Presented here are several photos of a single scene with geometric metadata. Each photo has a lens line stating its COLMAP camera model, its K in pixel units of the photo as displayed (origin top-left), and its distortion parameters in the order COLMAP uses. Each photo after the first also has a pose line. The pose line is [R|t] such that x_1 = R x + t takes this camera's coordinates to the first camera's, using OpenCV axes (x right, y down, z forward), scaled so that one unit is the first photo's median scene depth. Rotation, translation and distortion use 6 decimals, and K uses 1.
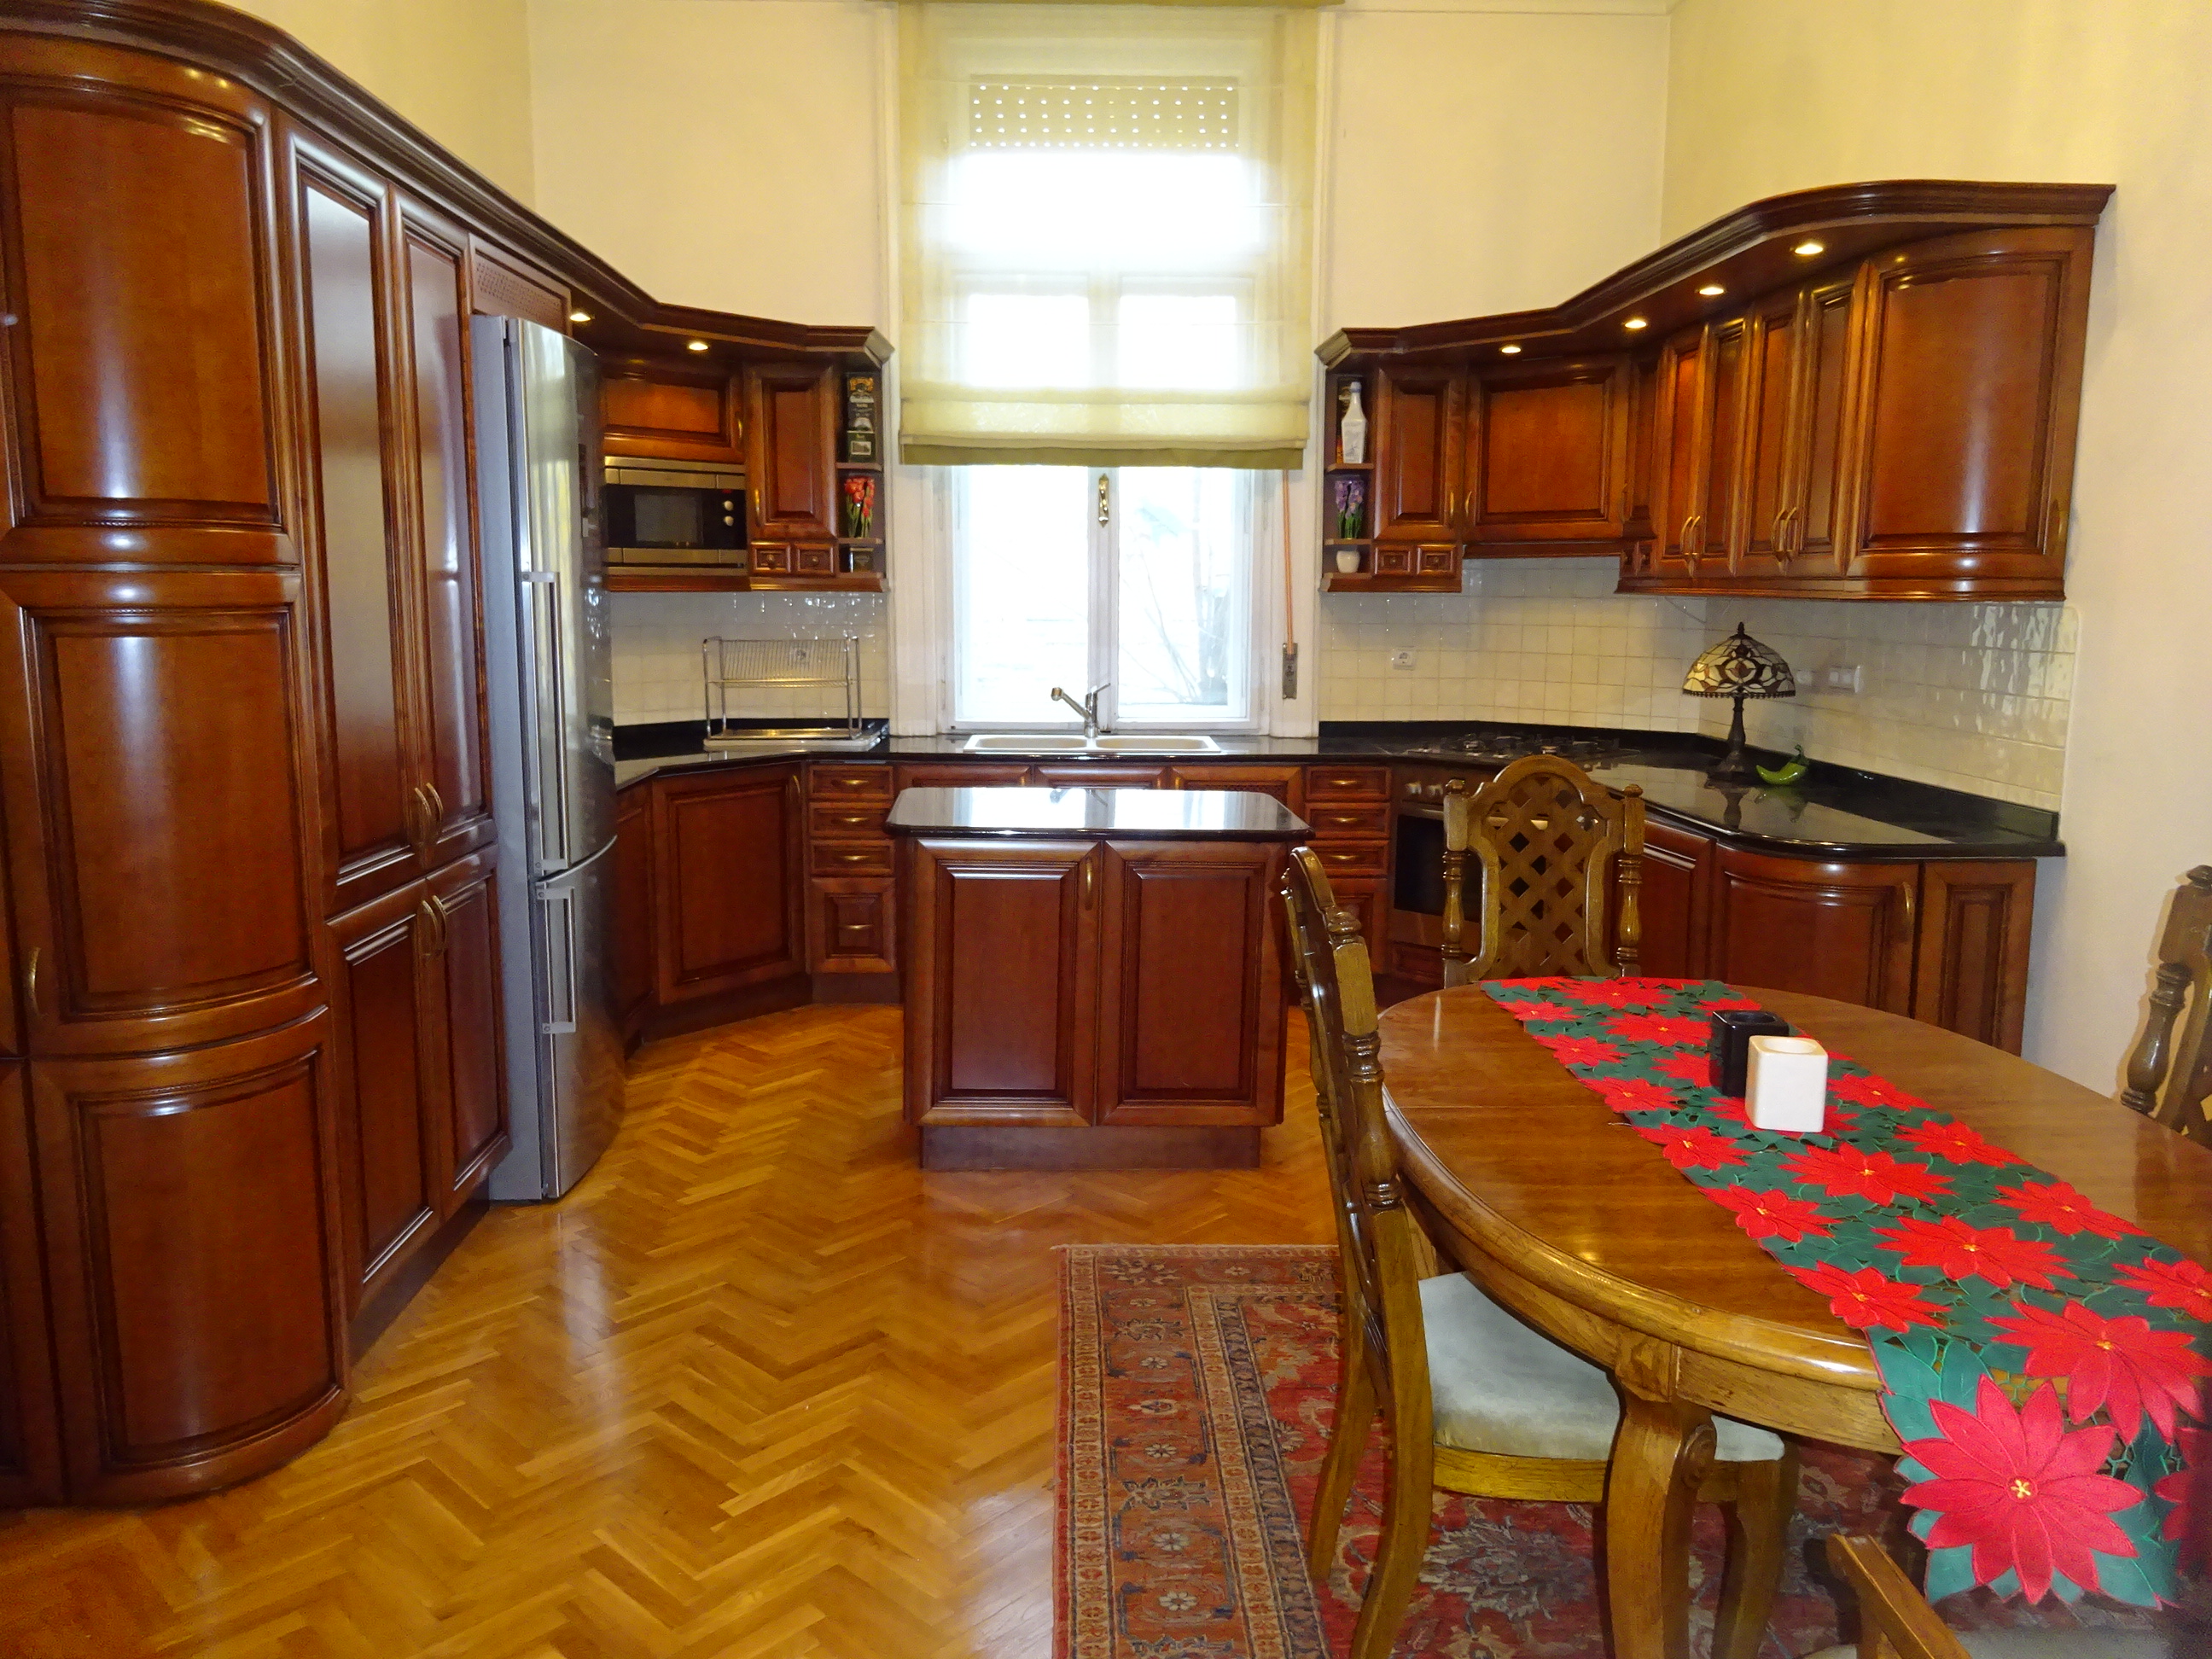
lens RADIAL K [[1621.2, 0, 1098.9], [0, 1621.2, 826.7], [0, 0, 1]] dist [0.004586, -0.006132]
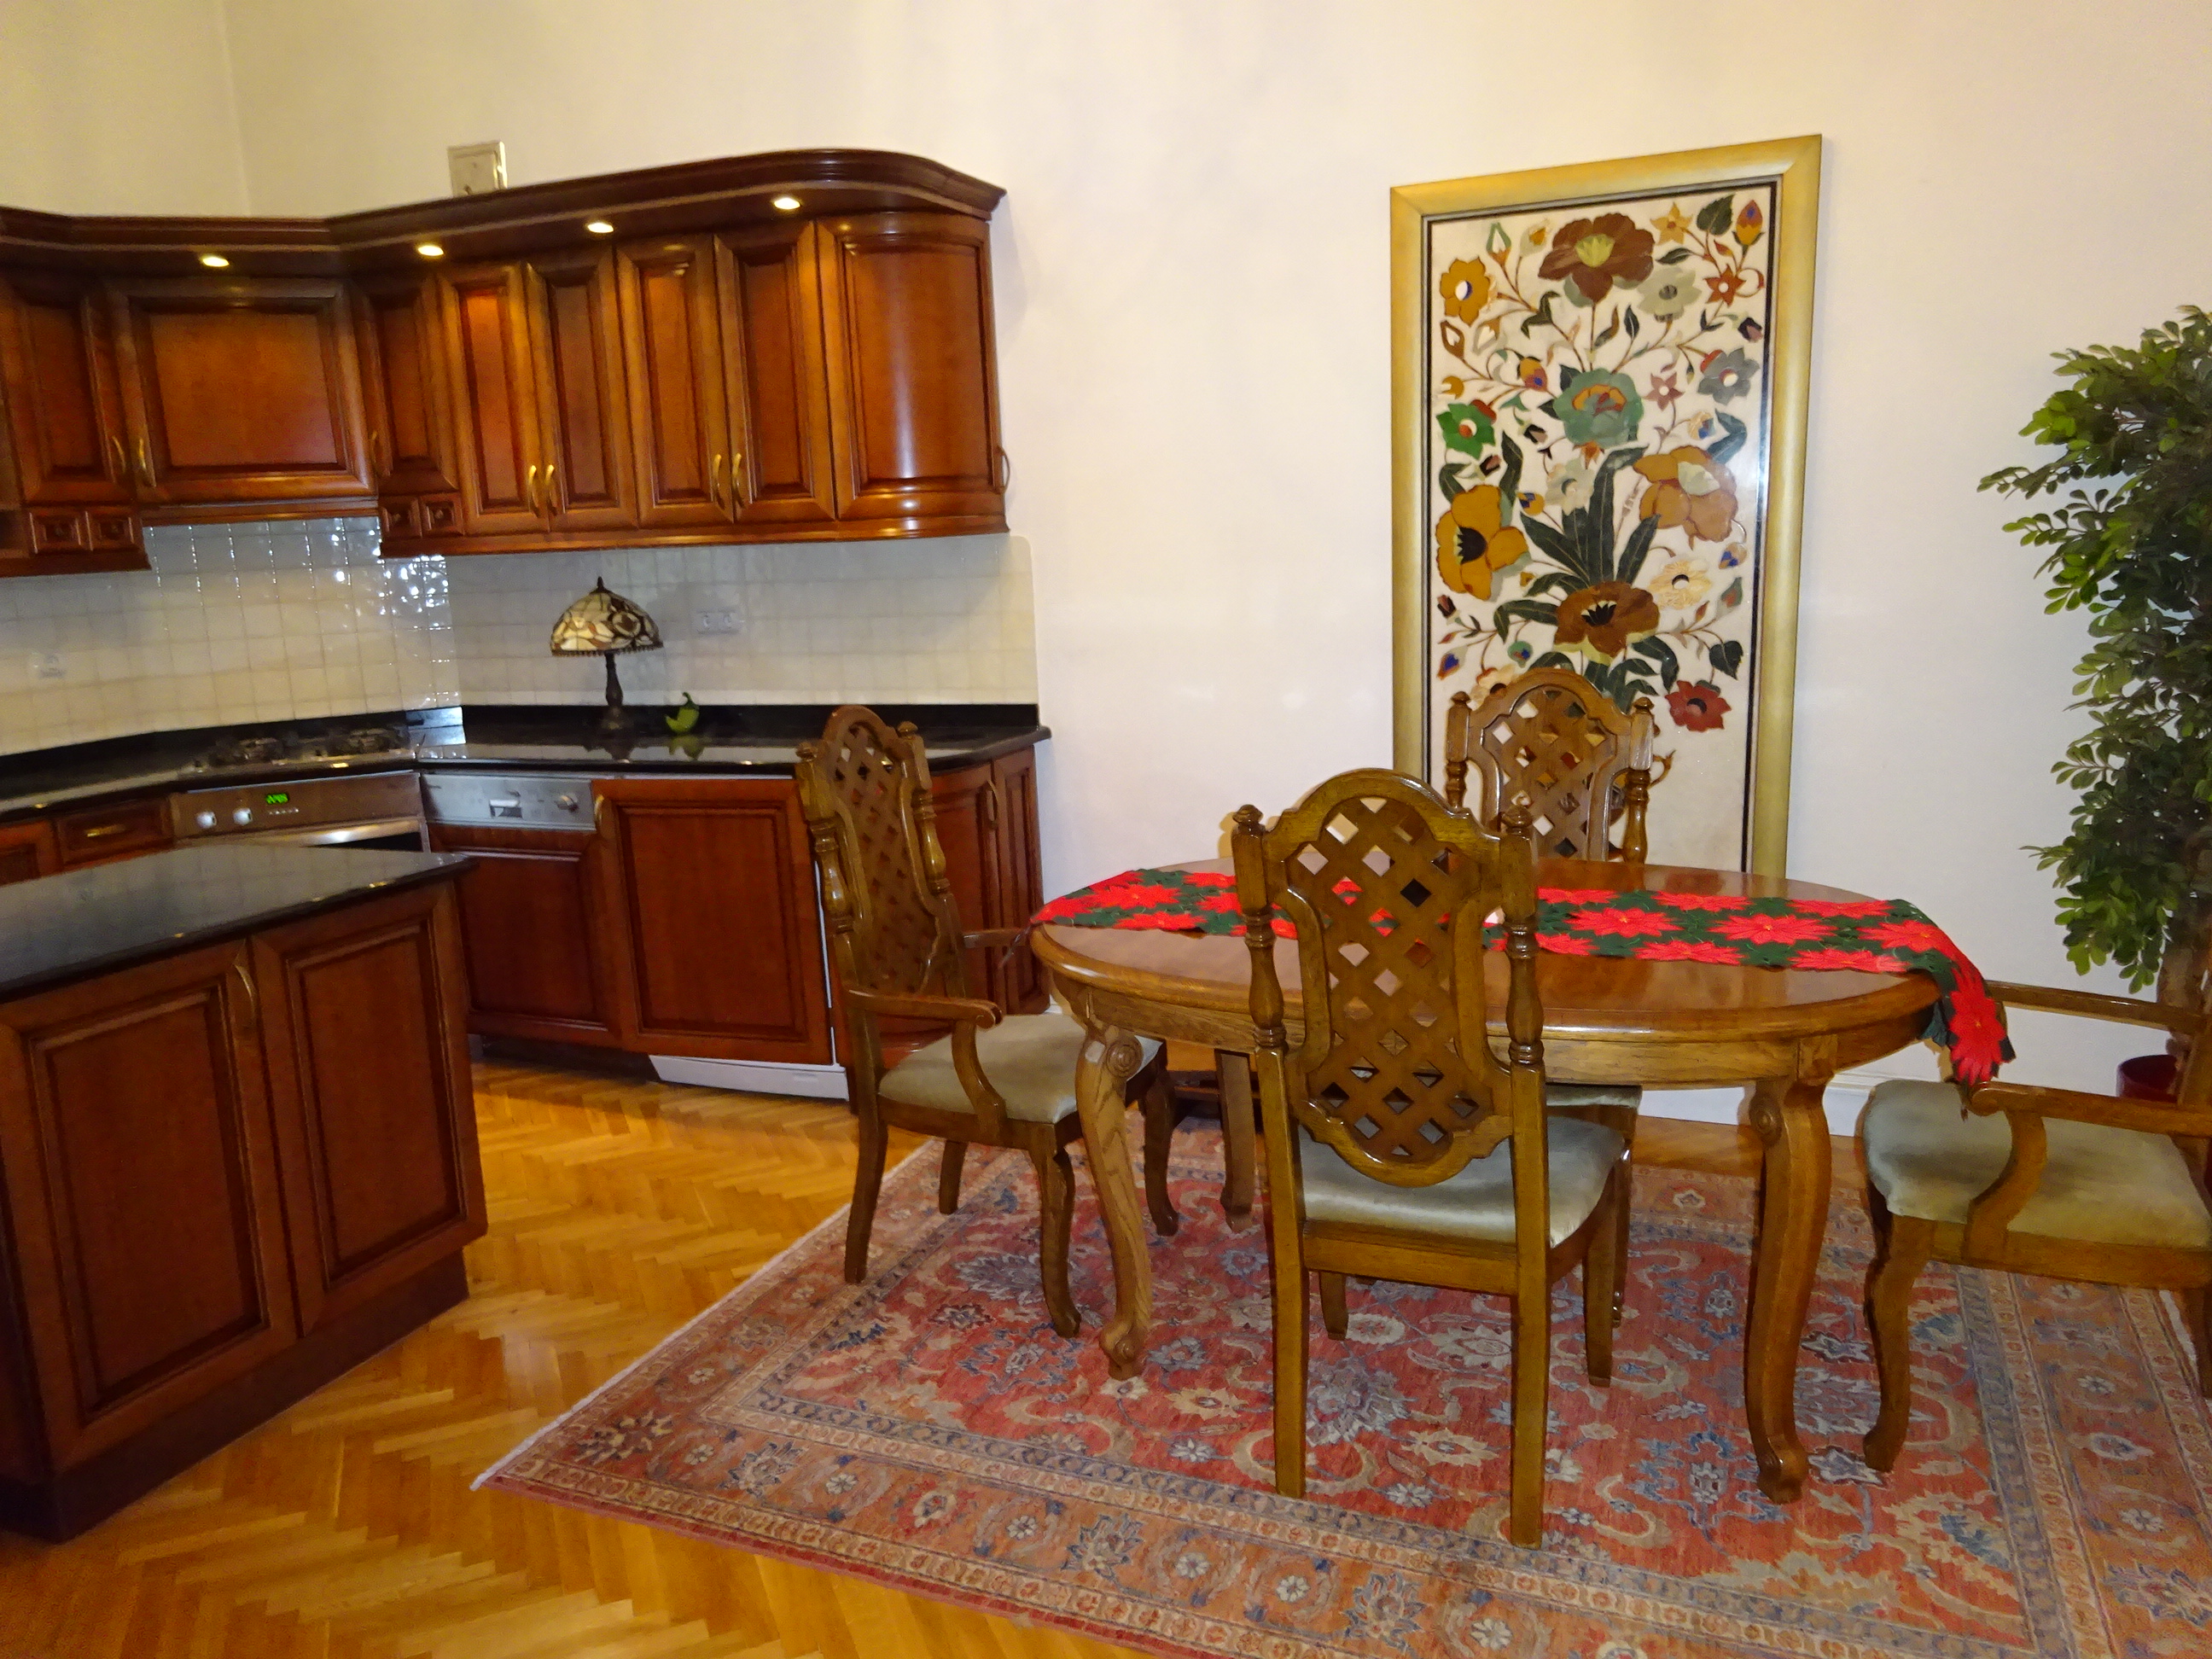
lens RADIAL K [[1621.2, 0, 1100.4], [0, 1621.2, 831.3], [0, 0, 1]] dist [0.004586, -0.006132]
pose [[0.410702, -0.192024, 0.891319, -0.497257], [0.179789, 0.975433, 0.127302, -0.060931], [-0.893868, 0.107966, 0.435137, 0.423188]]
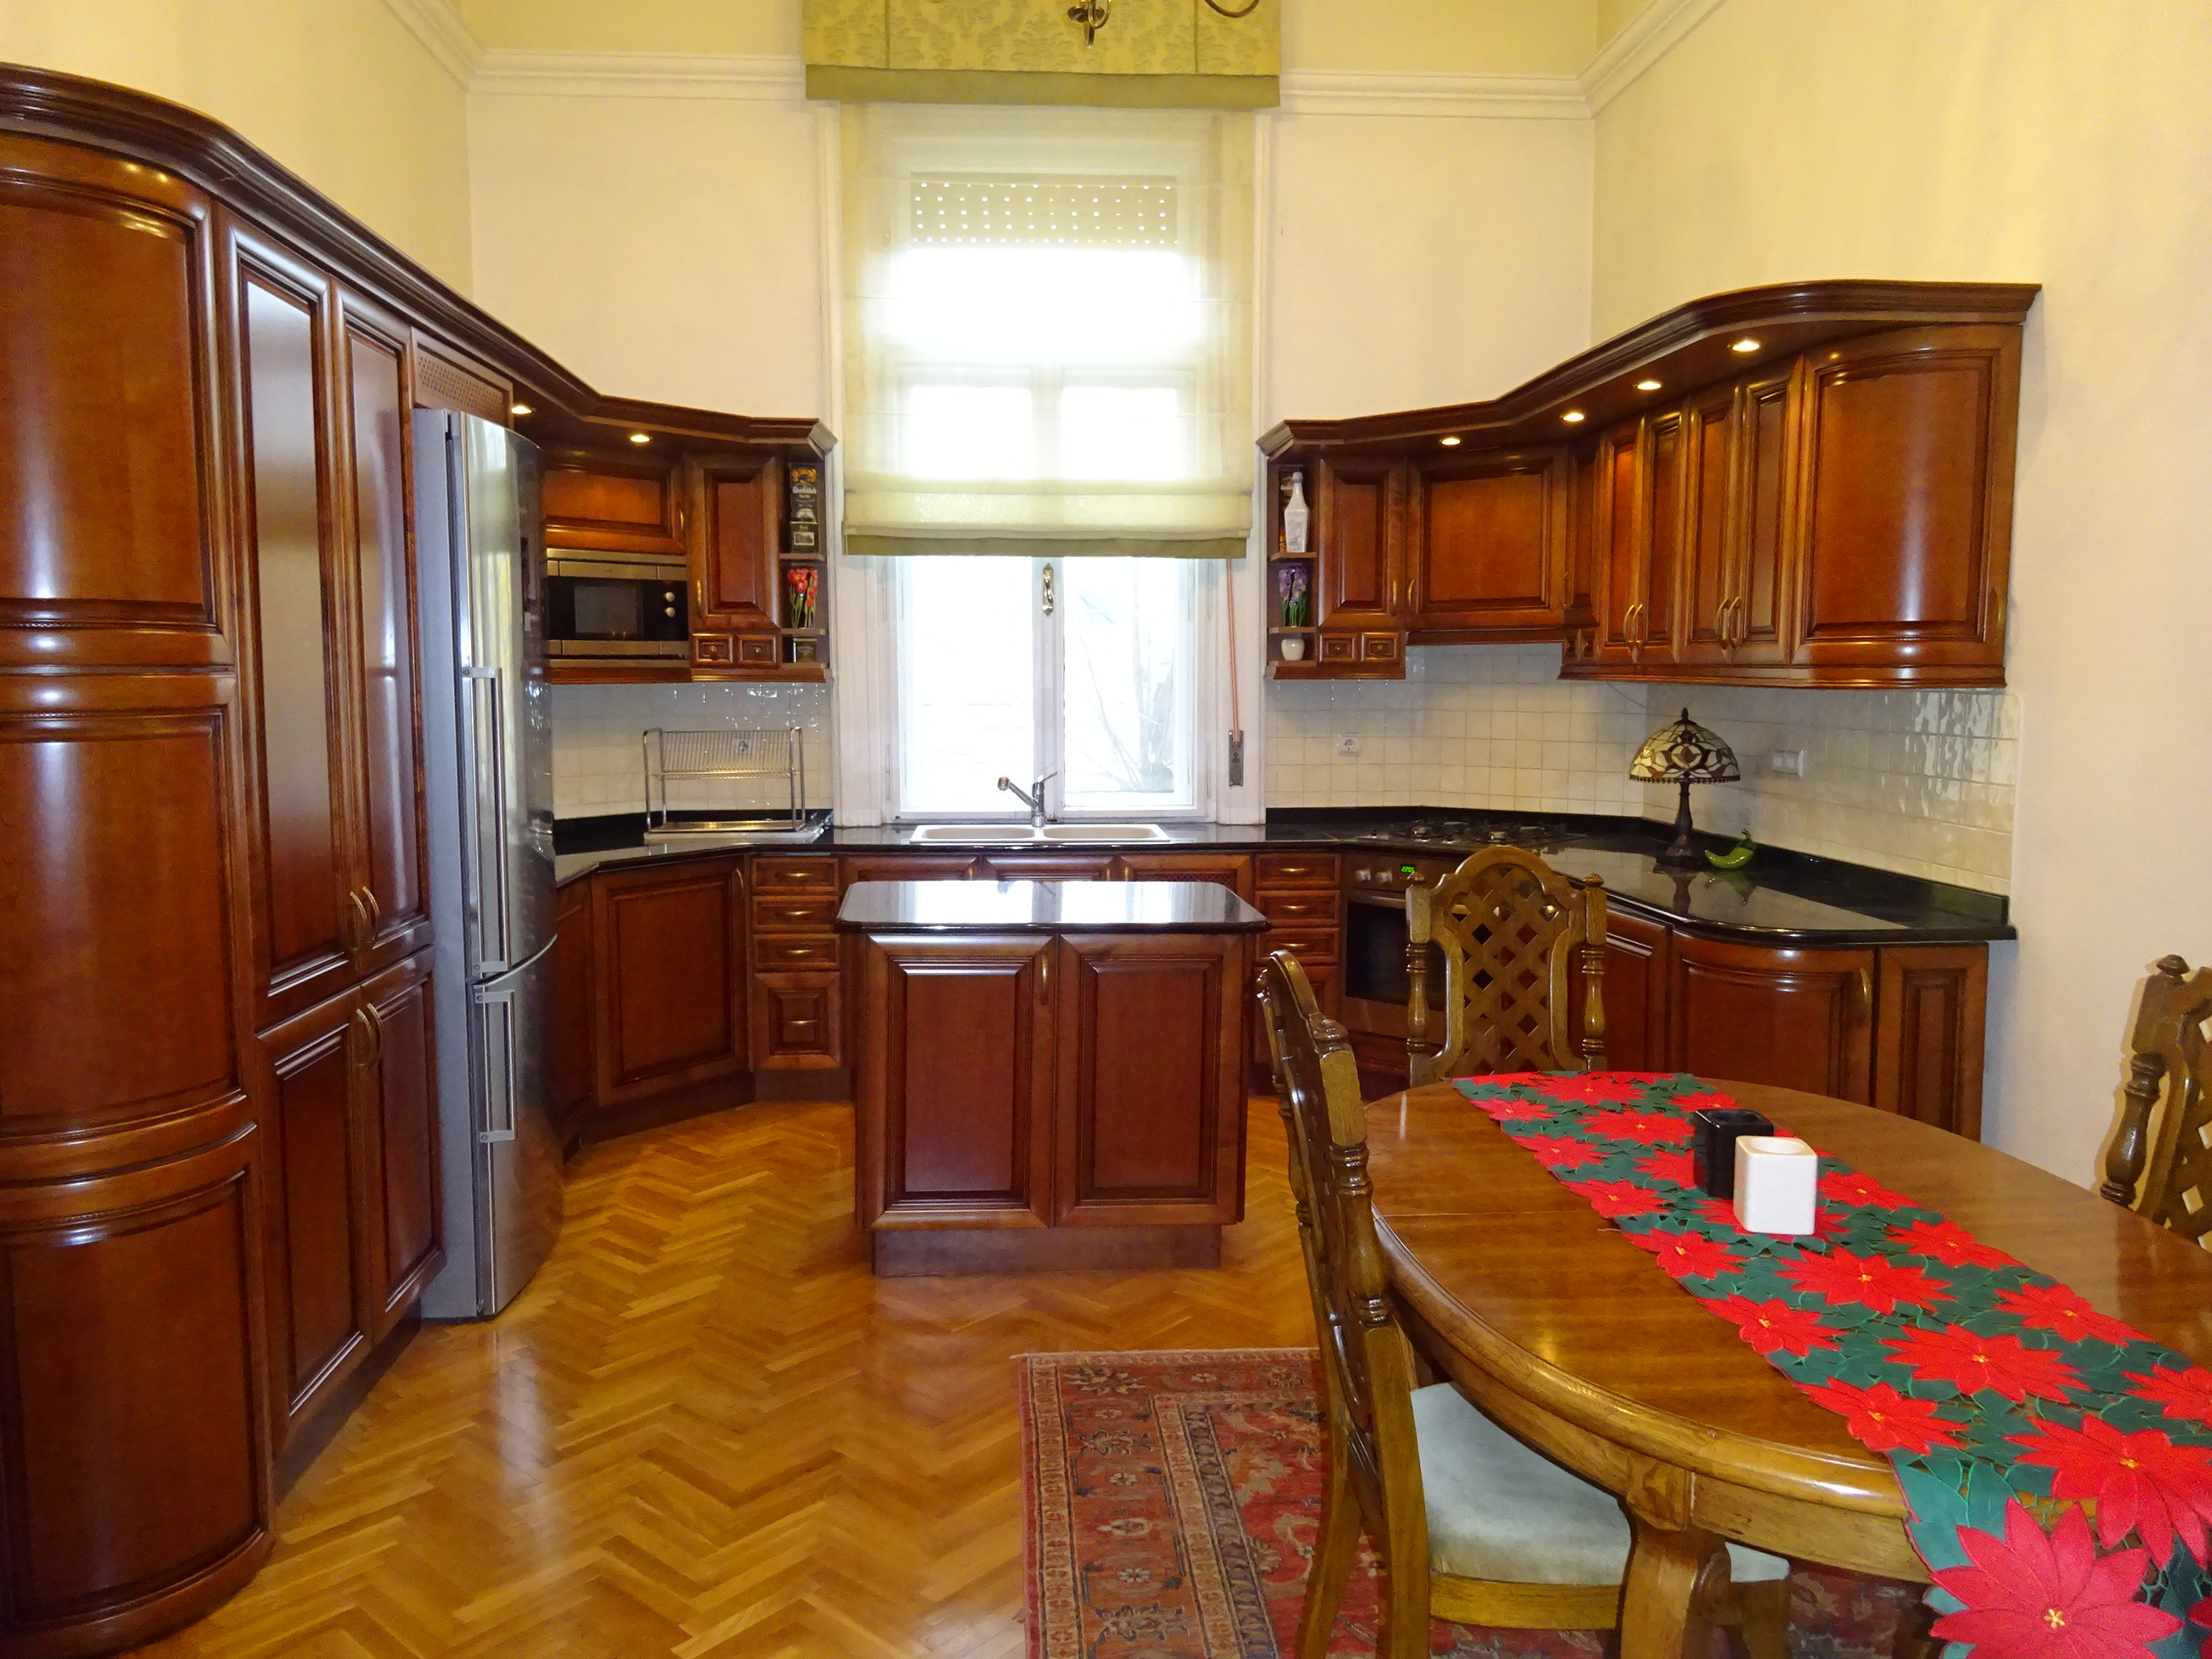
lens RADIAL K [[1621.2, 0, 1099.2], [0, 1621.2, 826.7], [0, 0, 1]] dist [0.004586, -0.006132]
pose [[0.999119, -0.009829, 0.040790, -0.013344], [0.011873, 0.998670, -0.050164, -0.008049], [-0.040243, 0.050605, 0.997908, 0.014238]]
